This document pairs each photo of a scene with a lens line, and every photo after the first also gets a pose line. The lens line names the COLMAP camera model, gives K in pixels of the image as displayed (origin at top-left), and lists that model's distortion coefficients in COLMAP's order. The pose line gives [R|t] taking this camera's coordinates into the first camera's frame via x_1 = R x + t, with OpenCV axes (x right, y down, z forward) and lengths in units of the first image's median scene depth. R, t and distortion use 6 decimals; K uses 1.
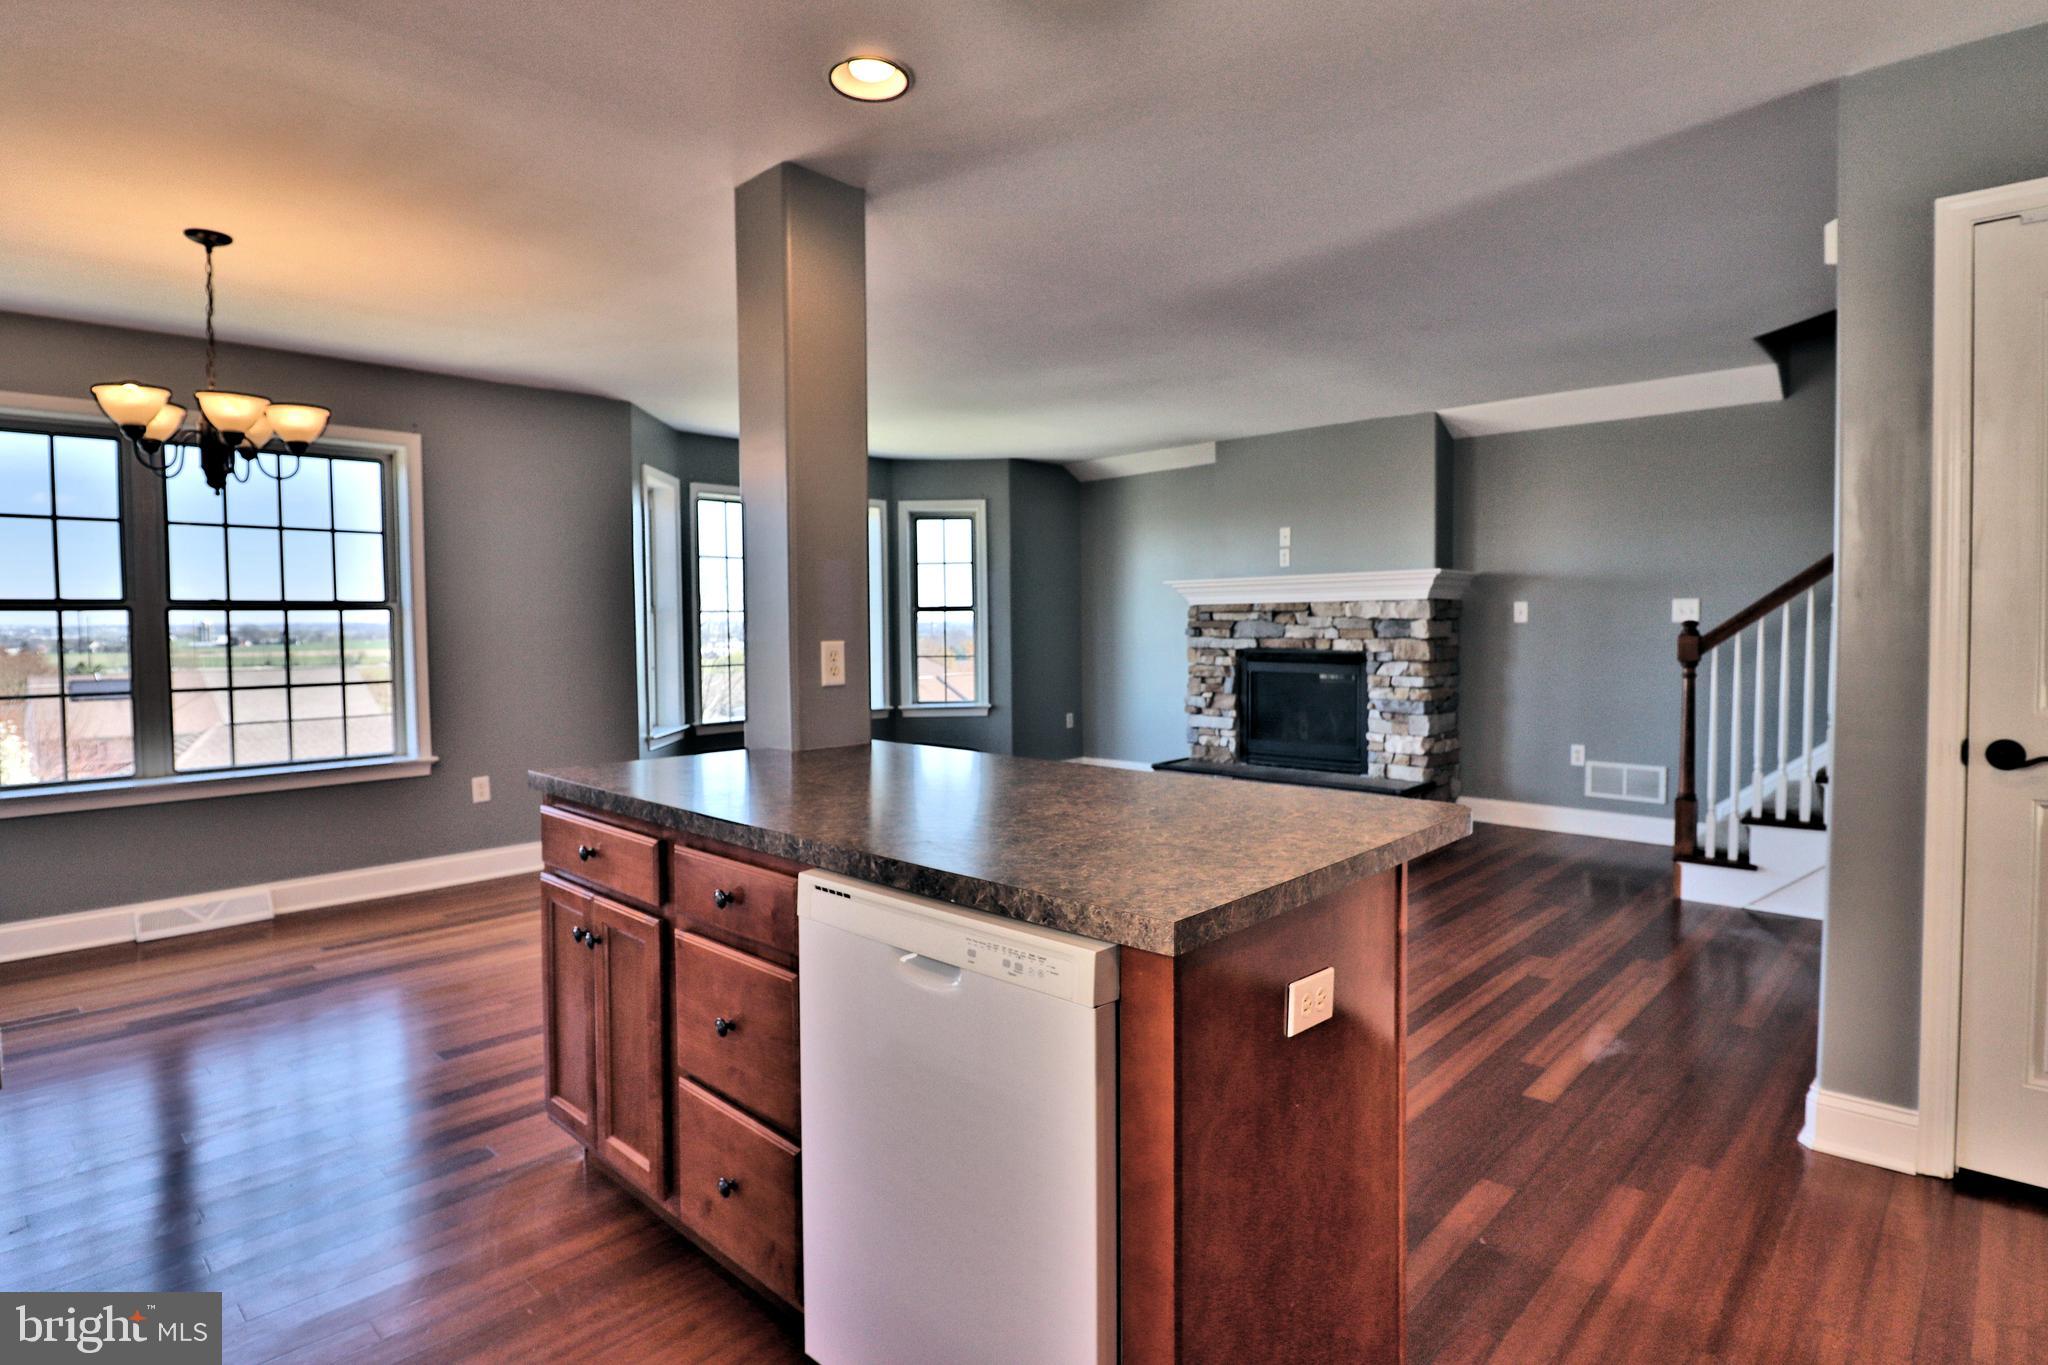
lens RADIAL K [[1055.5, 0, 1041.5], [0, 1055.5, 664.4], [0, 0, 1]] dist [0.001978, -0.015244]
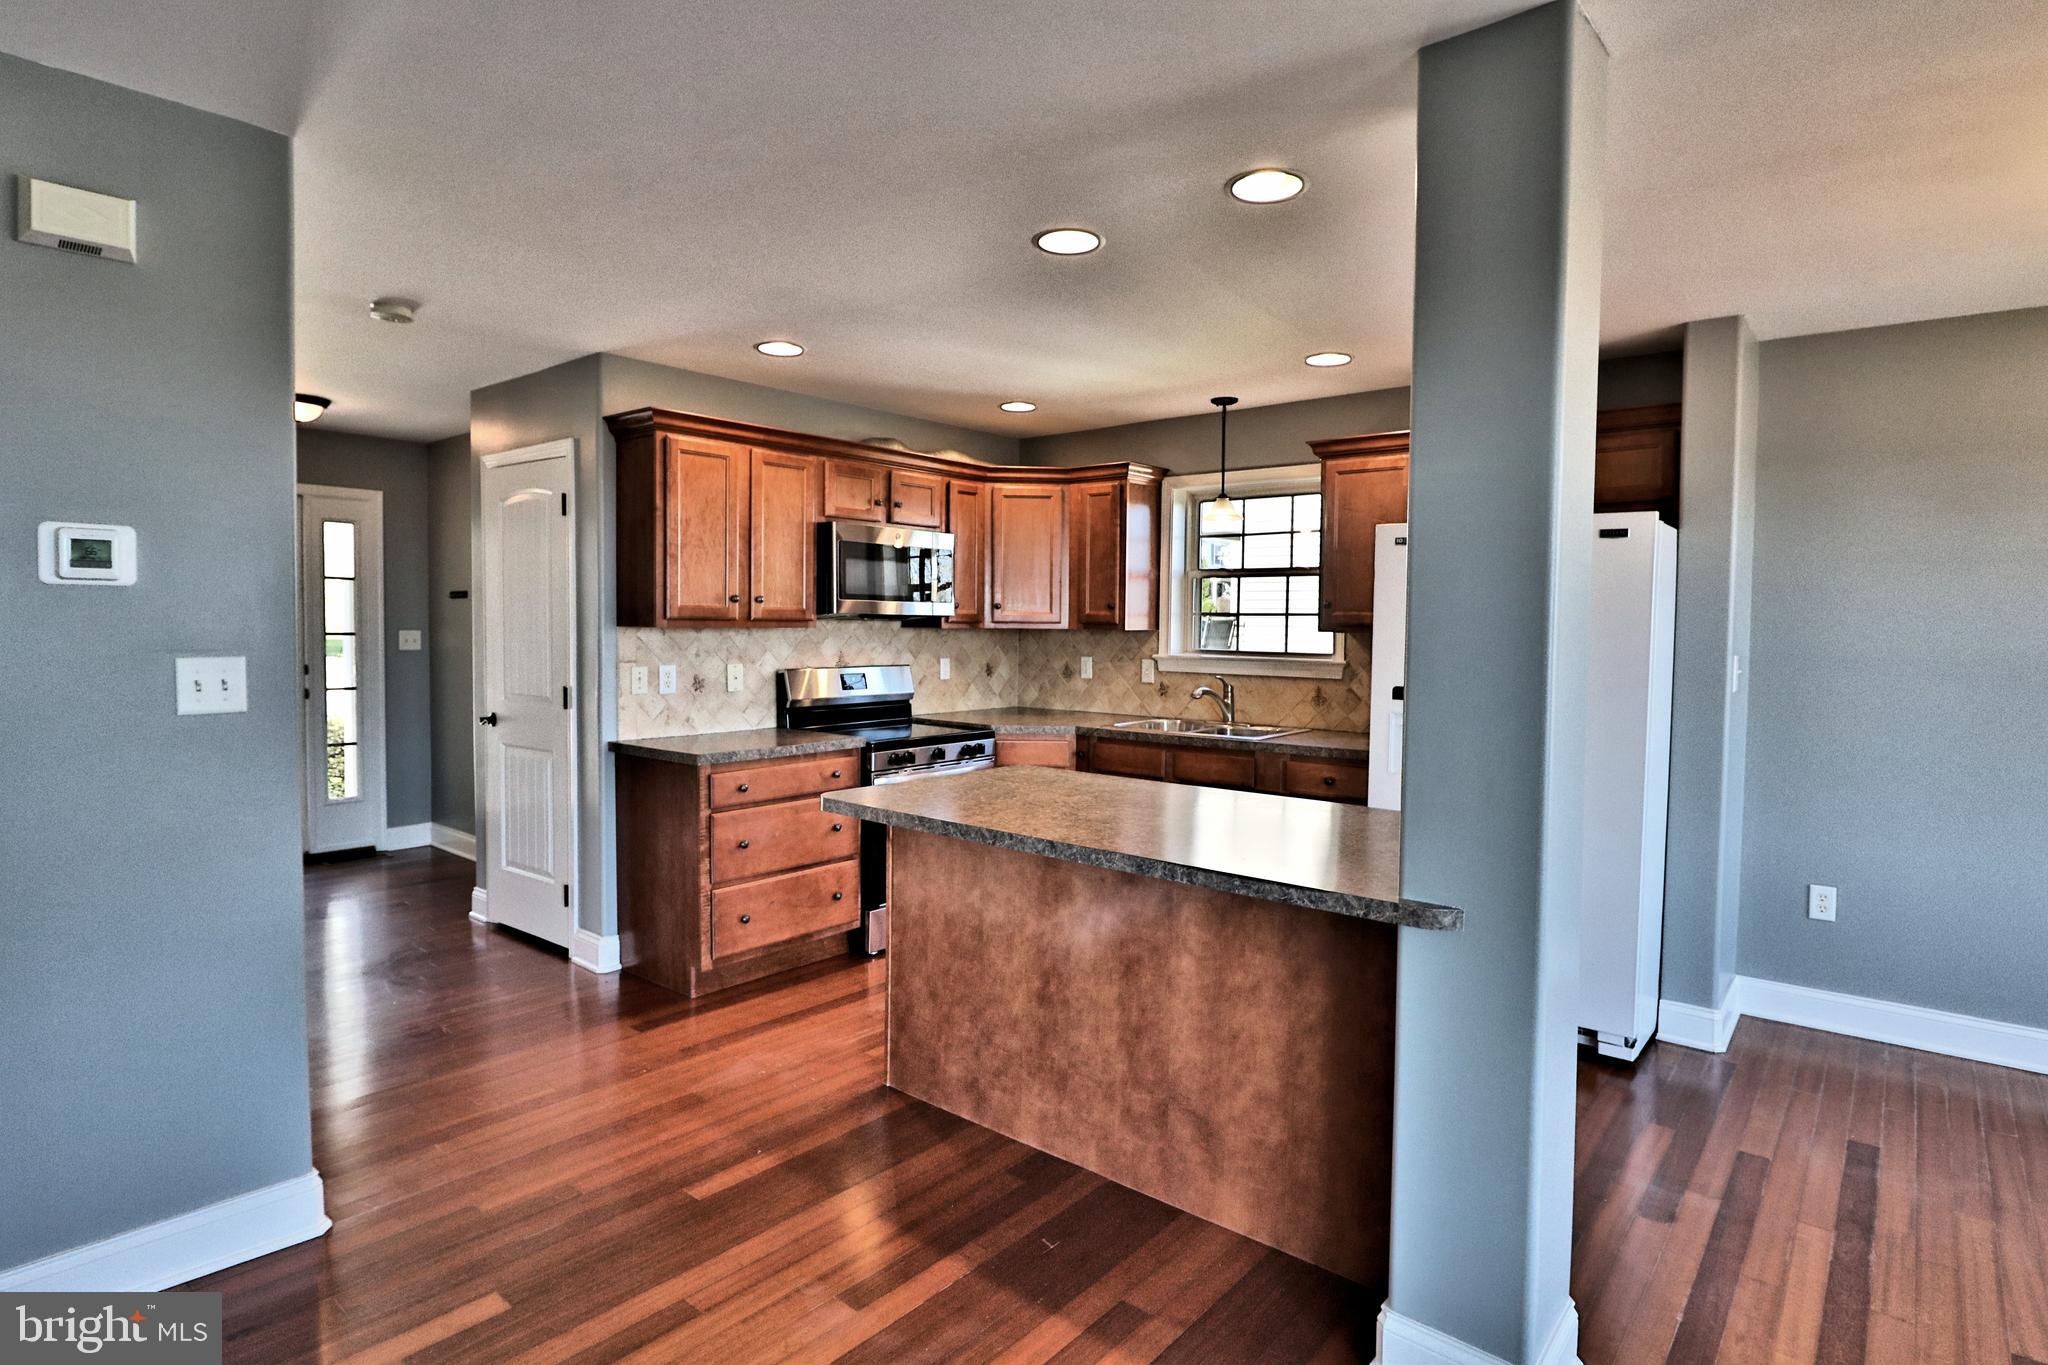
lens RADIAL K [[1055.5, 0, 1039.5], [0, 1055.5, 664.4], [0, 0, 1]] dist [0.001978, -0.015244]
pose [[-0.998385, 0.001215, -0.056803, 0.047711], [-0.003286, 0.996863, 0.079076, -0.058796], [0.056721, 0.079135, -0.995249, 0.786688]]
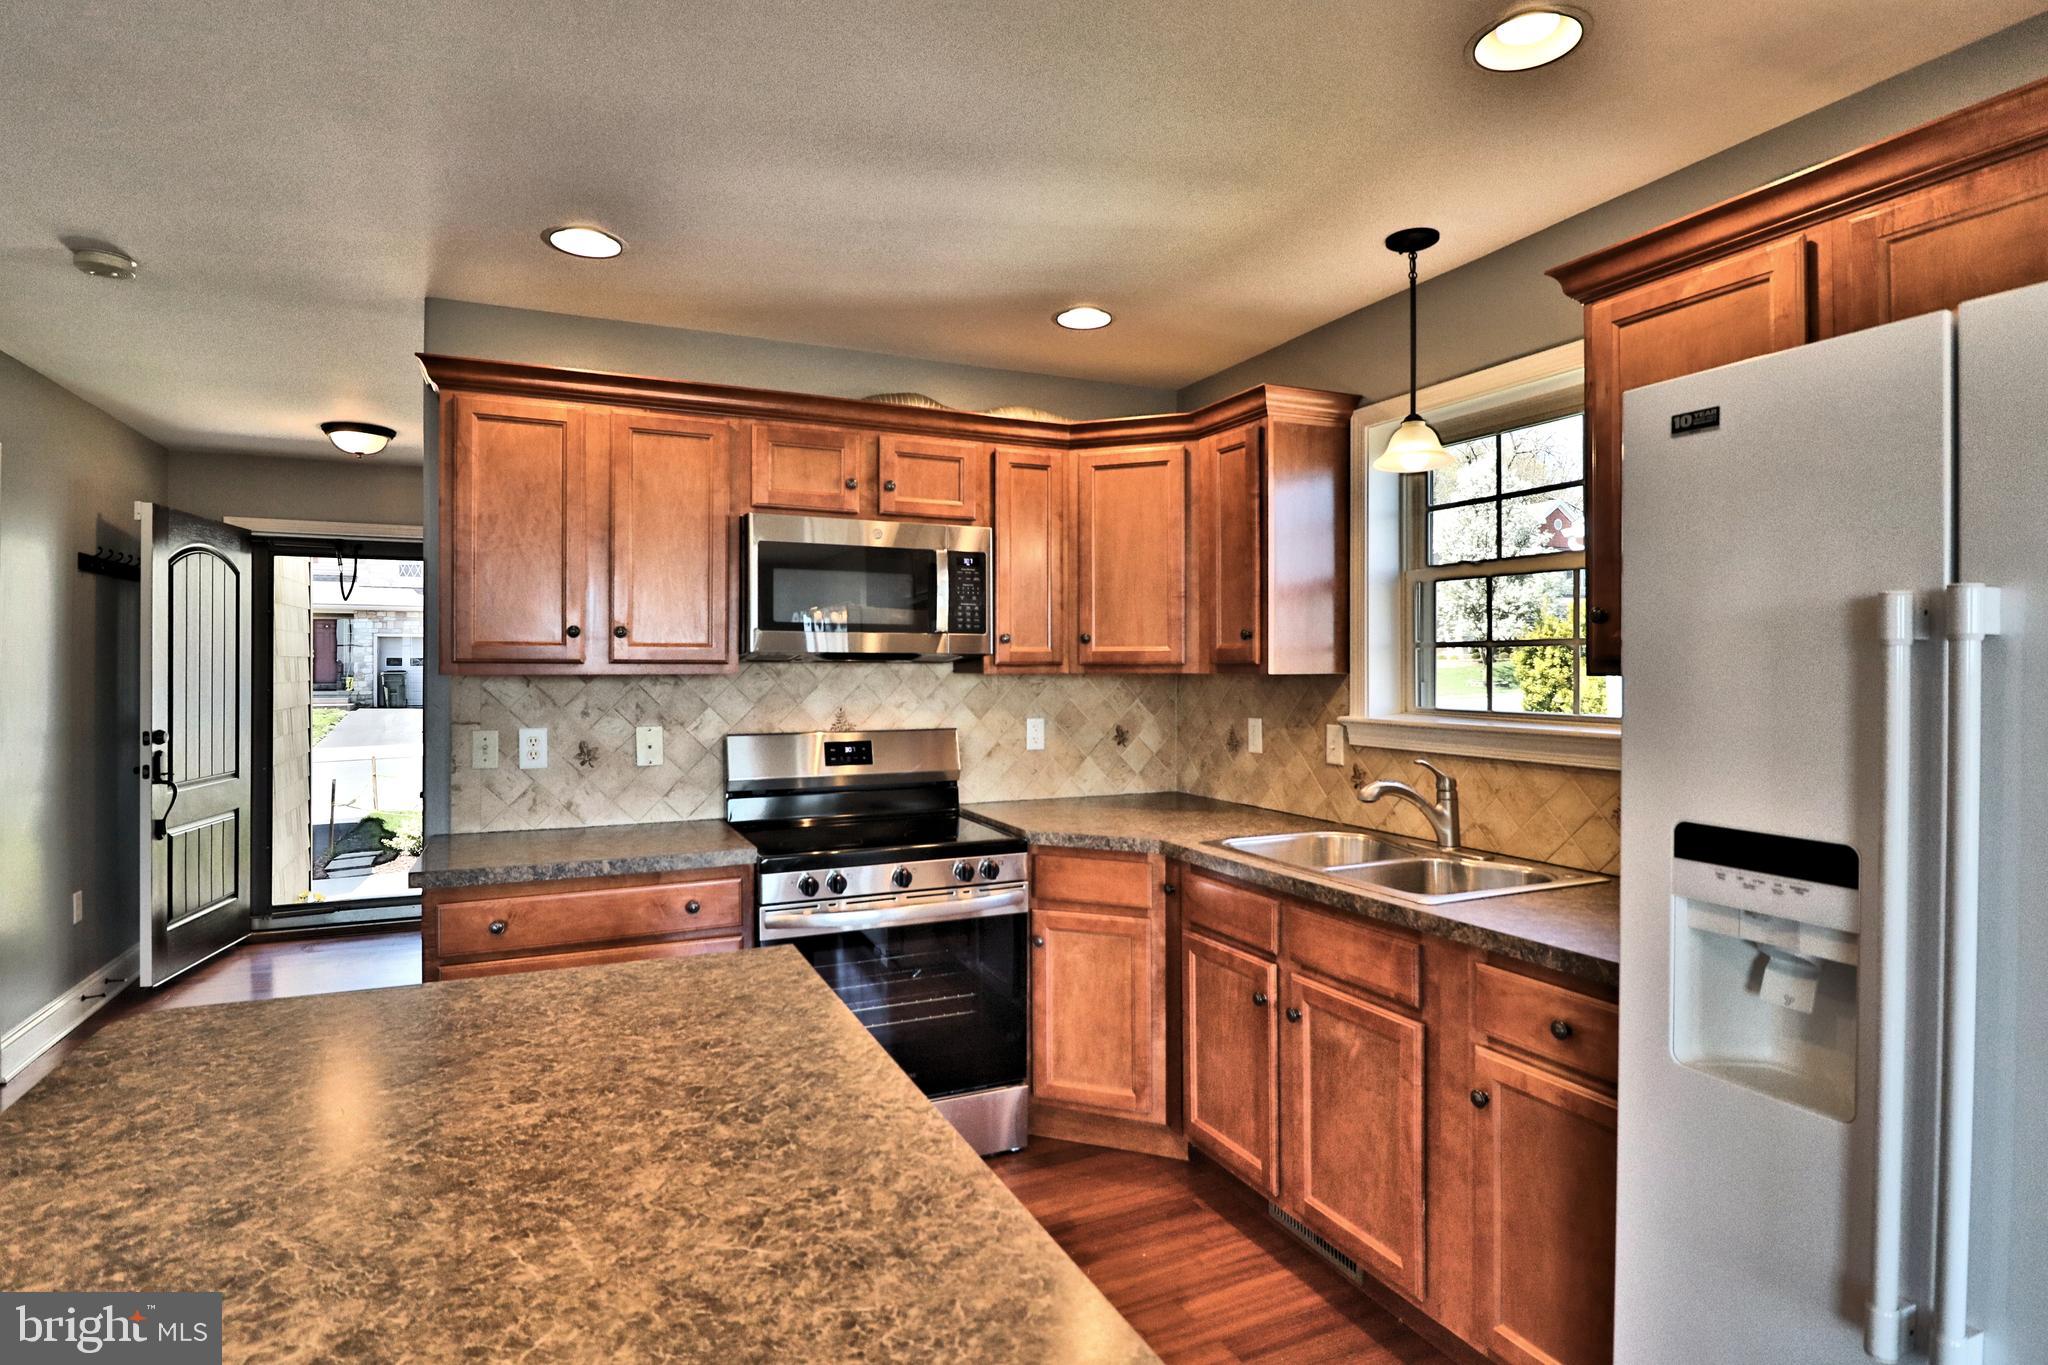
lens RADIAL K [[1055.5, 0, 1036.8], [0, 1055.5, 663.8], [0, 0, 1]] dist [0.001978, -0.015244]
pose [[-0.926813, 0.009978, 0.375390, -0.154850], [0.022210, 0.999353, 0.028274, -0.040723], [-0.374865, 0.034542, -0.926436, 0.438713]]
